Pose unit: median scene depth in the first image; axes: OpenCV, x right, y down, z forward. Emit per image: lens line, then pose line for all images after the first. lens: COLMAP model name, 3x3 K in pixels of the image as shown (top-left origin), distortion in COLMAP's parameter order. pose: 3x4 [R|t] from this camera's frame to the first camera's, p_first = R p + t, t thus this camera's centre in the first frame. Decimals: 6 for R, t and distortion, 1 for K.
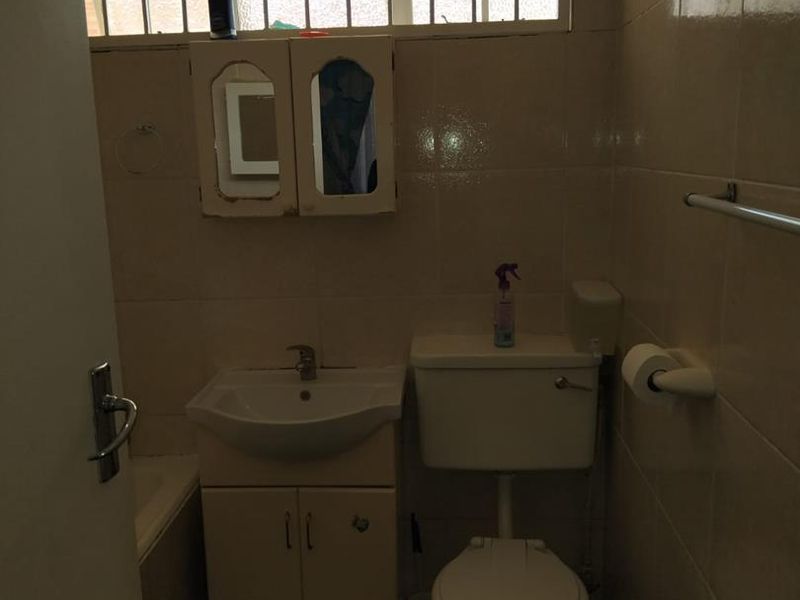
lens RADIAL K [[800.0, 0, 400.0], [0, 800.0, 300.0], [0, 0, 1]] dist [0.169718, -0.335230]
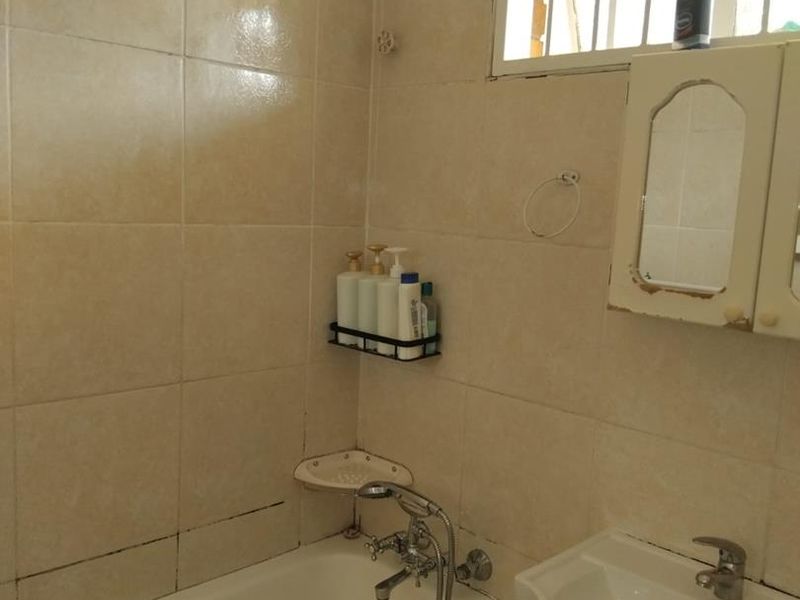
lens RADIAL K [[800.0, 0, 400.0], [0, 800.0, 300.0], [0, 0, 1]] dist [0.169718, -0.335230]
pose [[0.744561, 0.157290, -0.648760, 0.069072], [-0.200400, 0.979685, 0.007530, -0.079840], [0.636765, 0.124405, 0.760956, 0.369789]]
